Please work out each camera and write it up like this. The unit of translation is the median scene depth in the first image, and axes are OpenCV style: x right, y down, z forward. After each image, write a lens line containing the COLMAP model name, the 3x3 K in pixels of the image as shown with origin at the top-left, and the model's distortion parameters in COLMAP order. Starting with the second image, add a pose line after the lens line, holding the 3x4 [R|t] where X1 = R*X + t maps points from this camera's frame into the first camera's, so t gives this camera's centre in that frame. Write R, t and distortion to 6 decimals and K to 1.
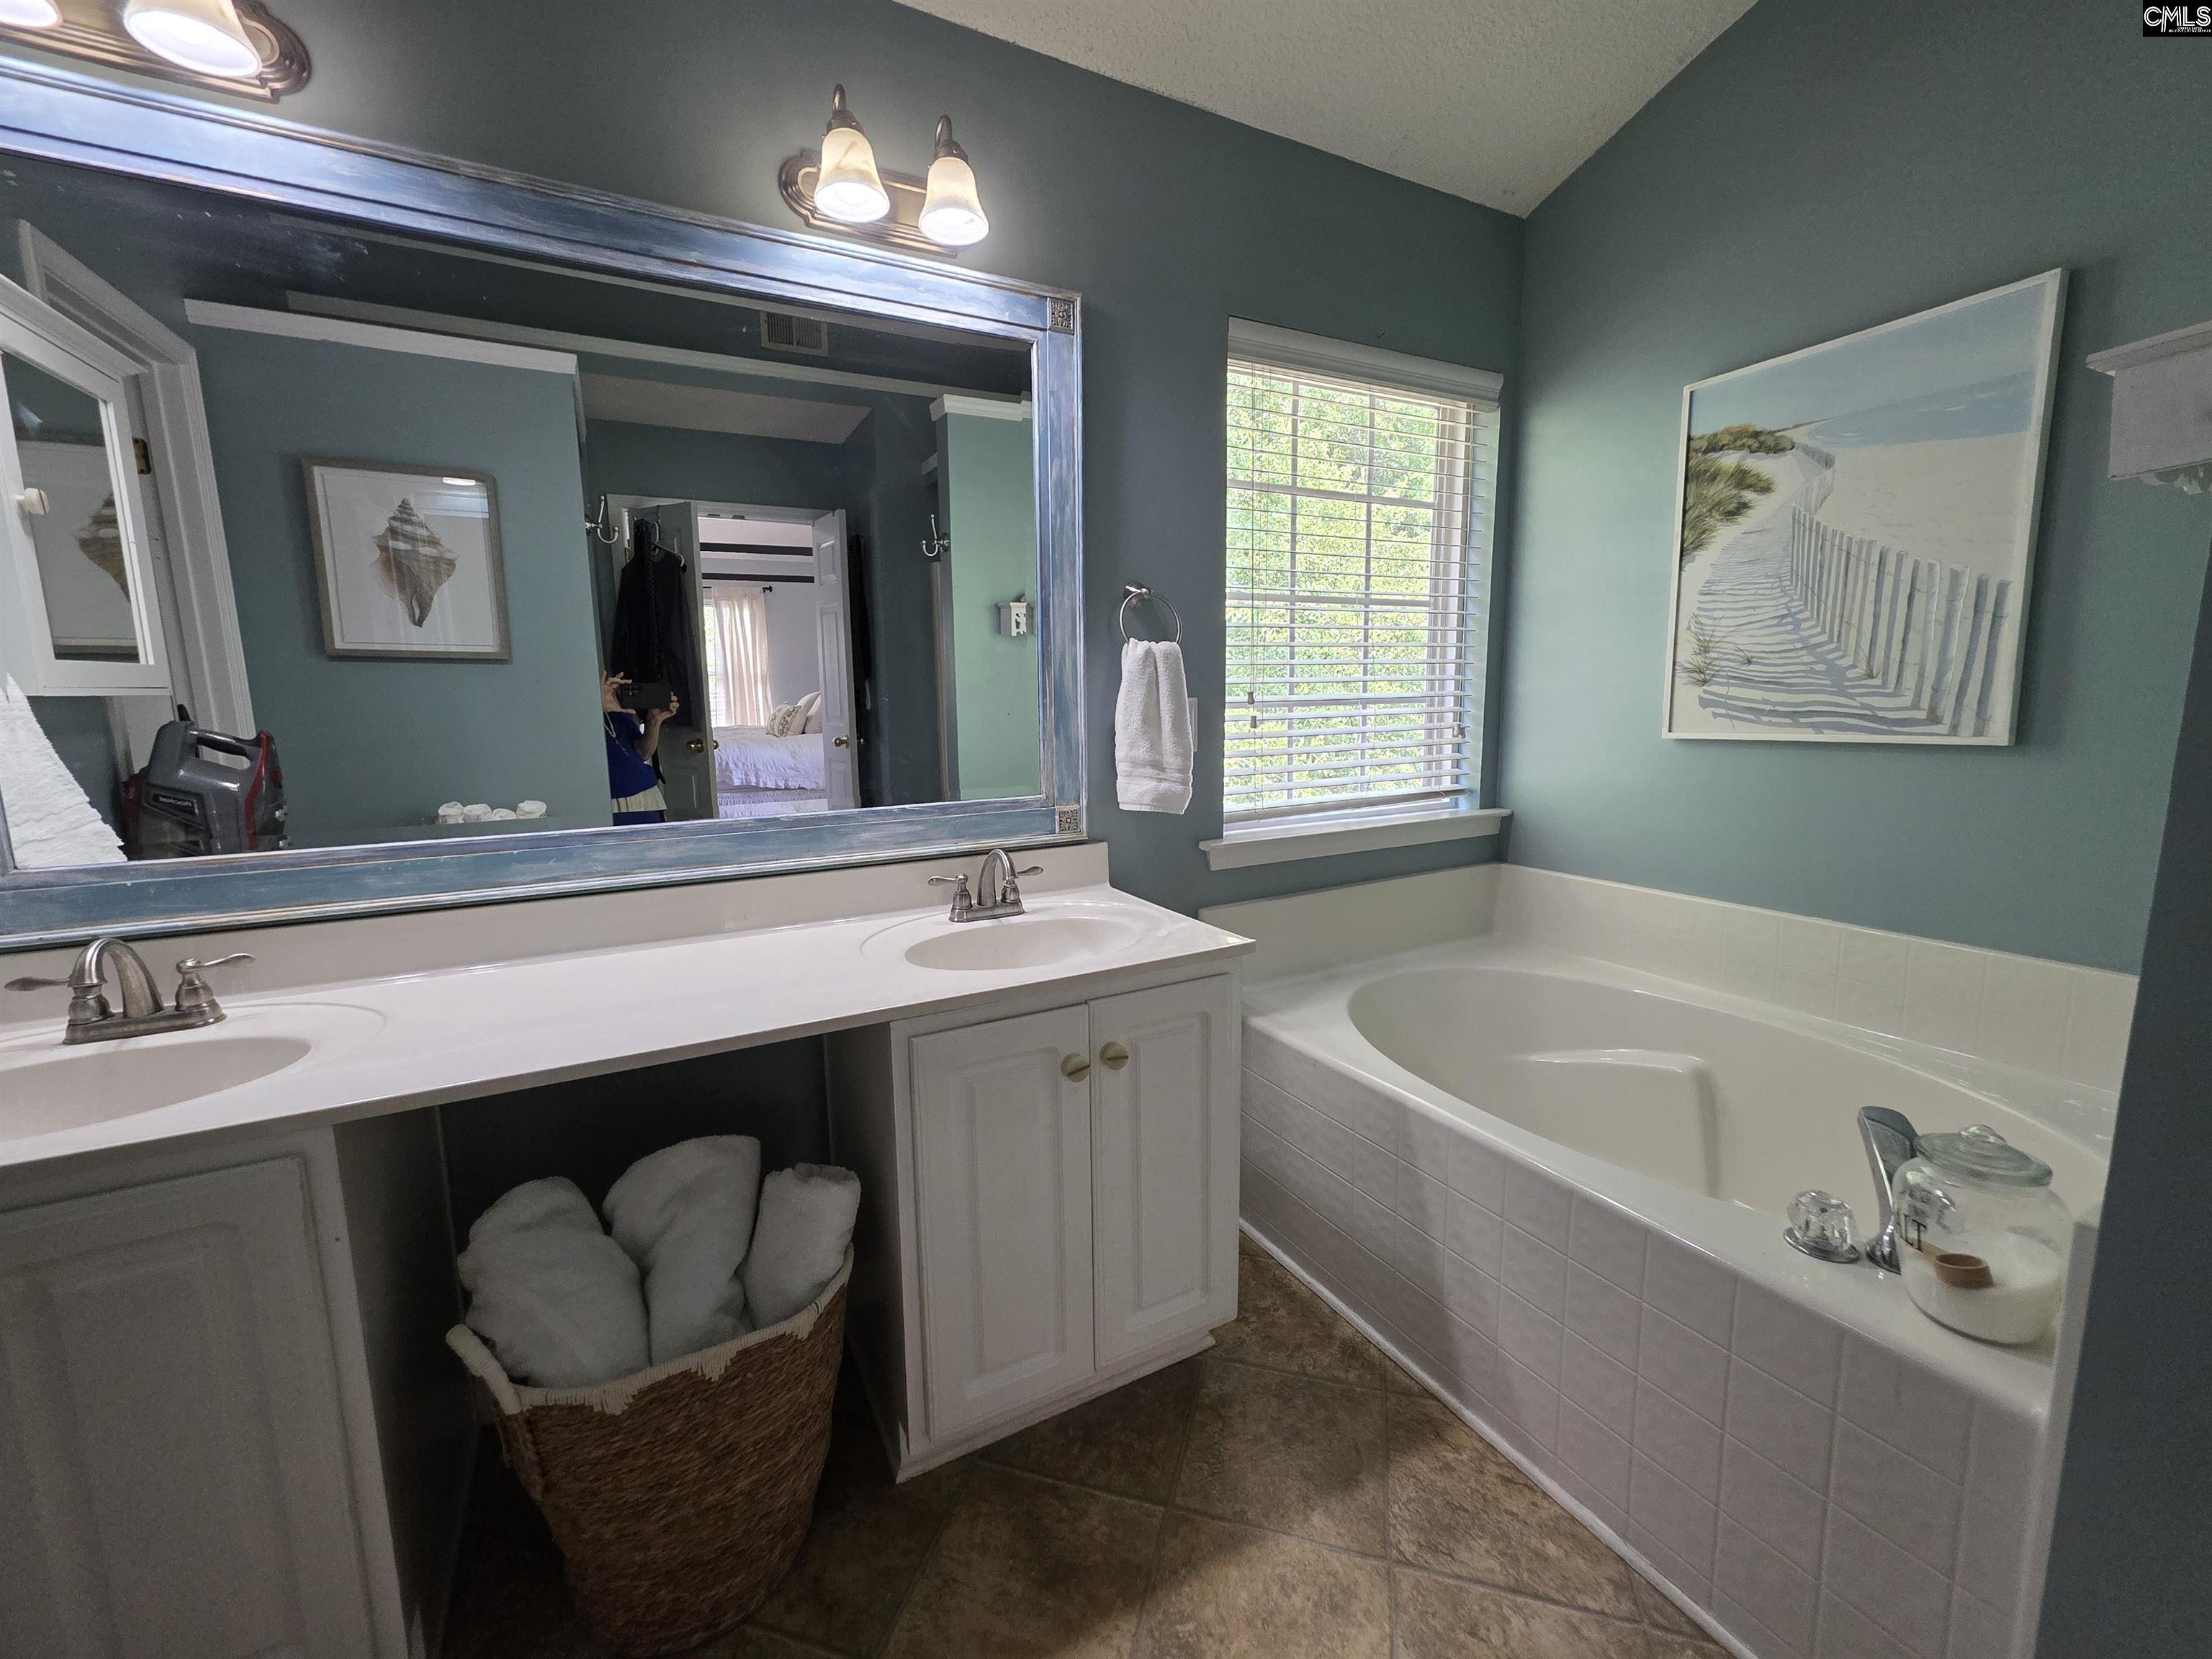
lens RADIAL K [[889.2, 0, 1096.6], [0, 889.2, 822.4], [0, 0, 1]] dist [0.005914, -0.000032]
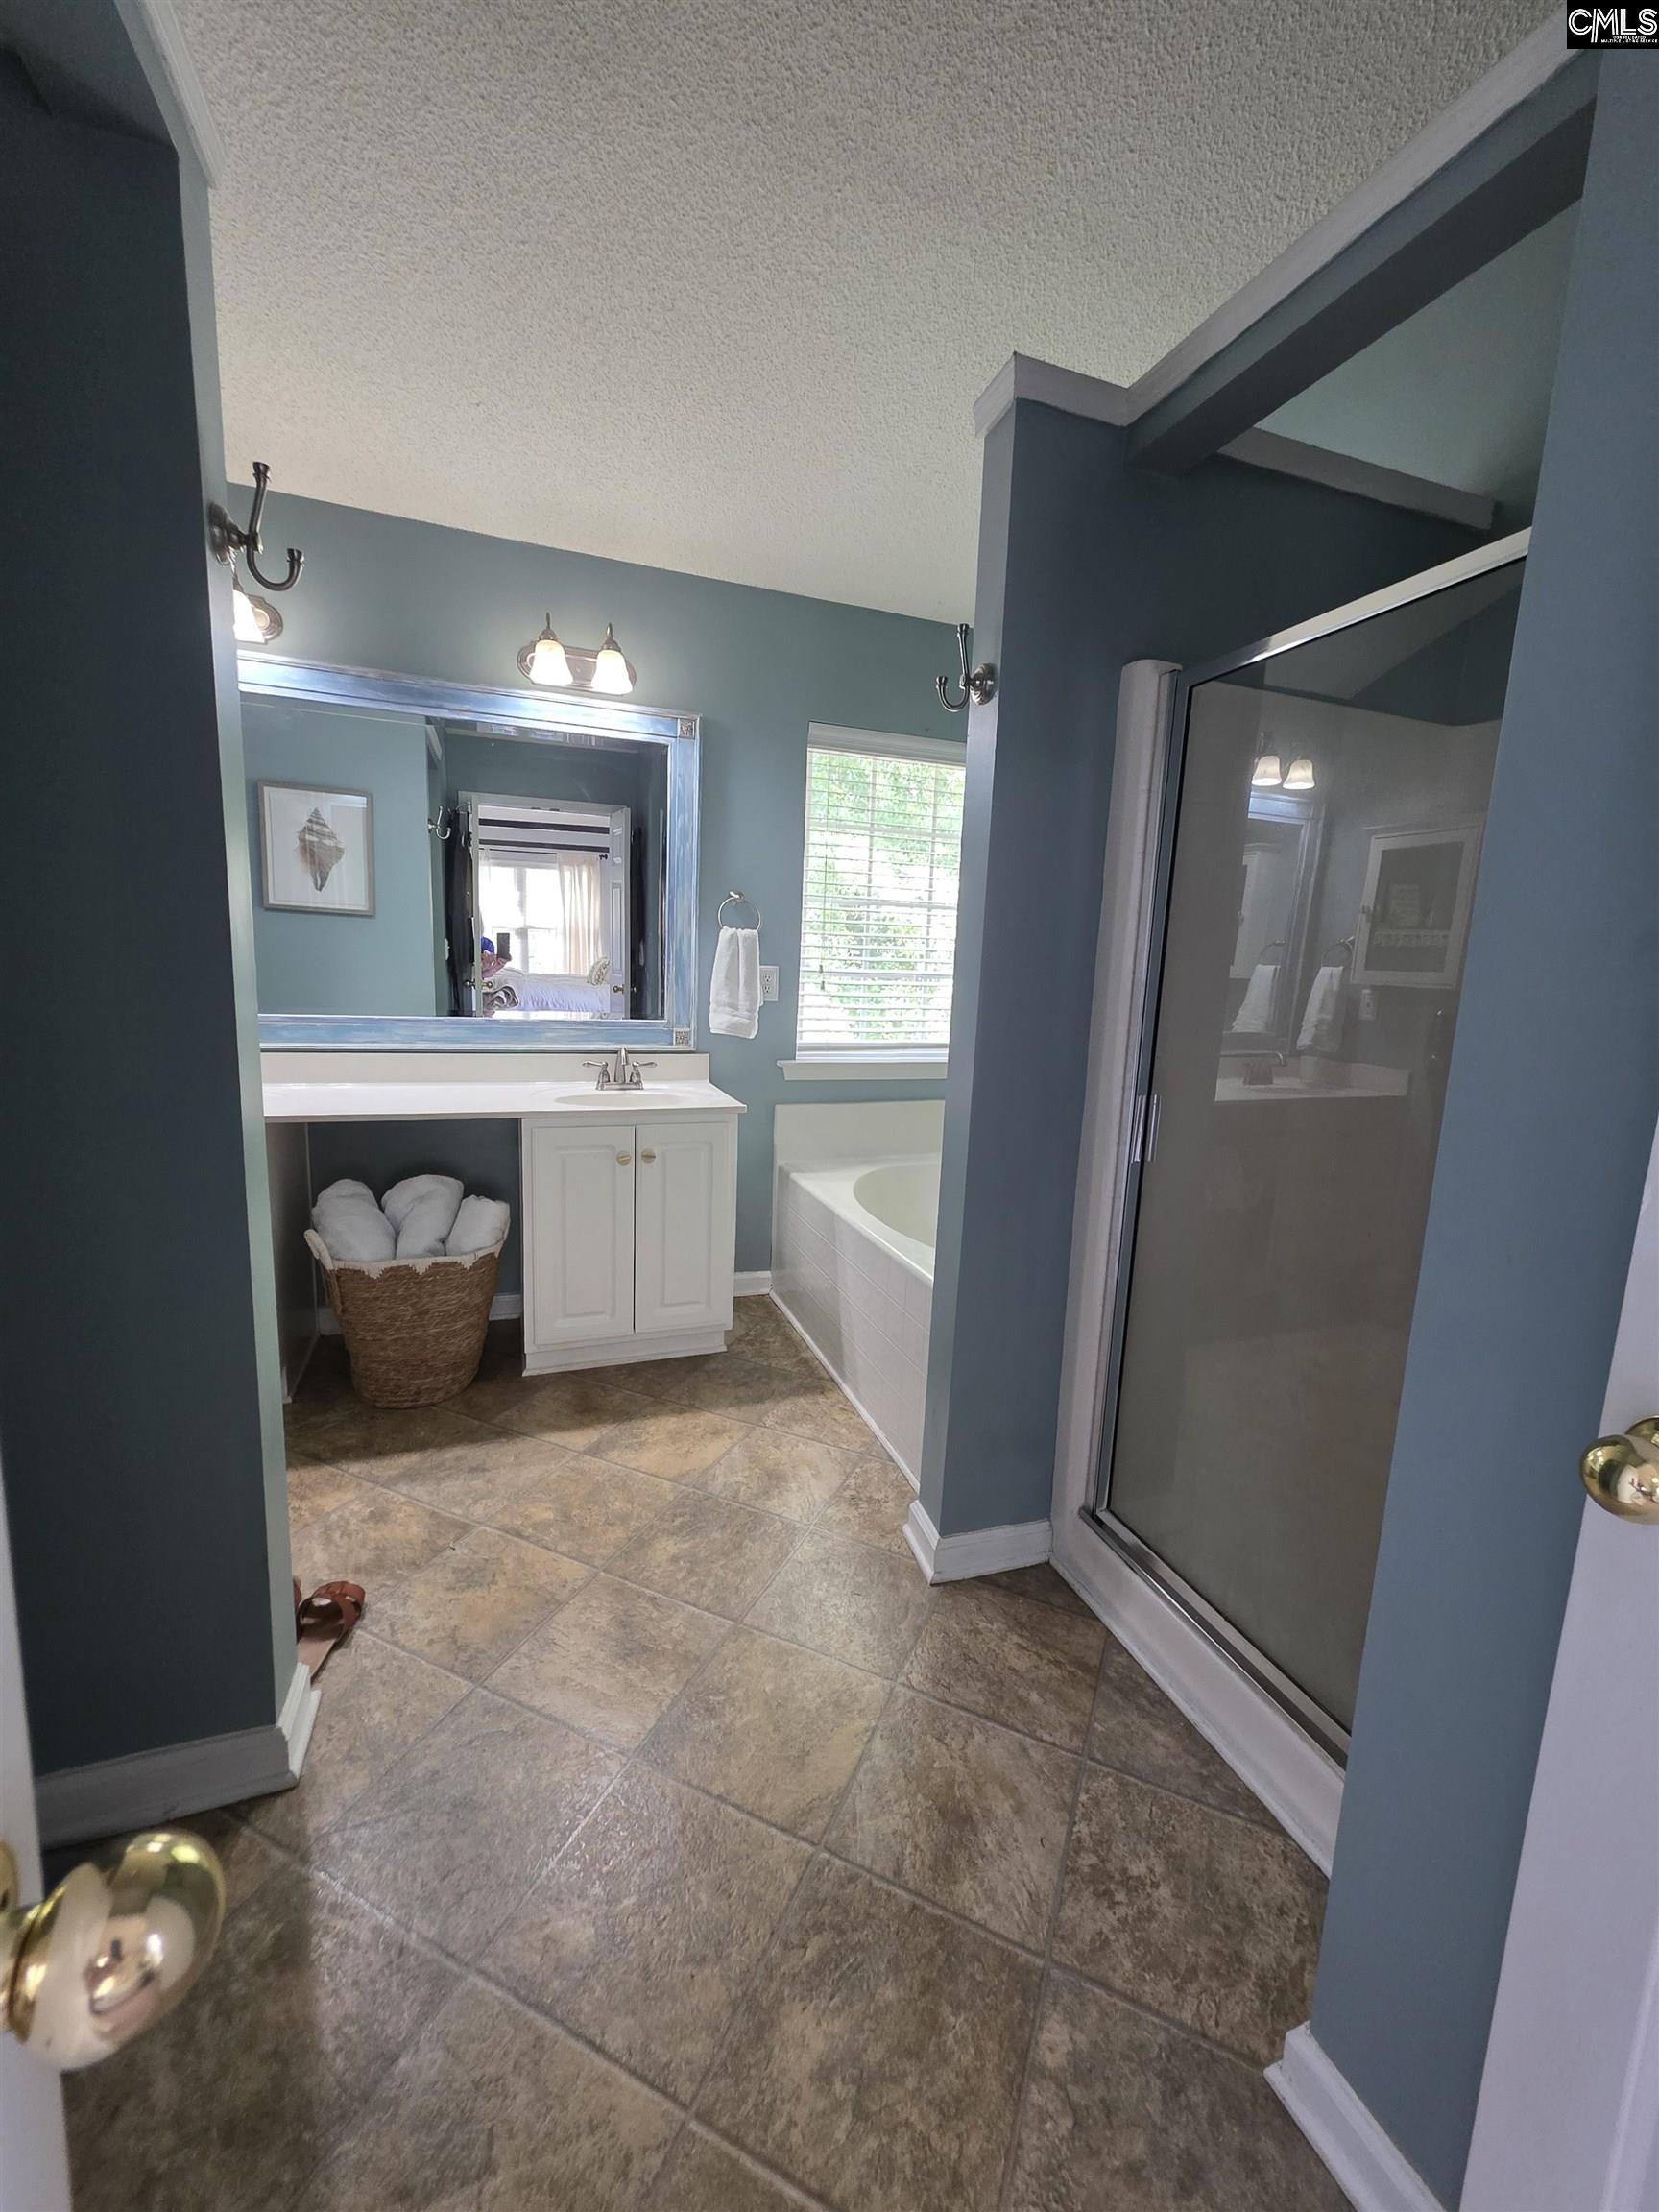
lens RADIAL K [[889.2, 0, 838.0], [0, 889.2, 1108.1], [0, 0, 1]] dist [0.005914, -0.000032]
pose [[0.989772, 0.077880, -0.119526, 0.545127], [-0.075566, 0.996857, 0.023782, 0.079446], [0.121003, -0.014506, 0.992546, -0.682612]]
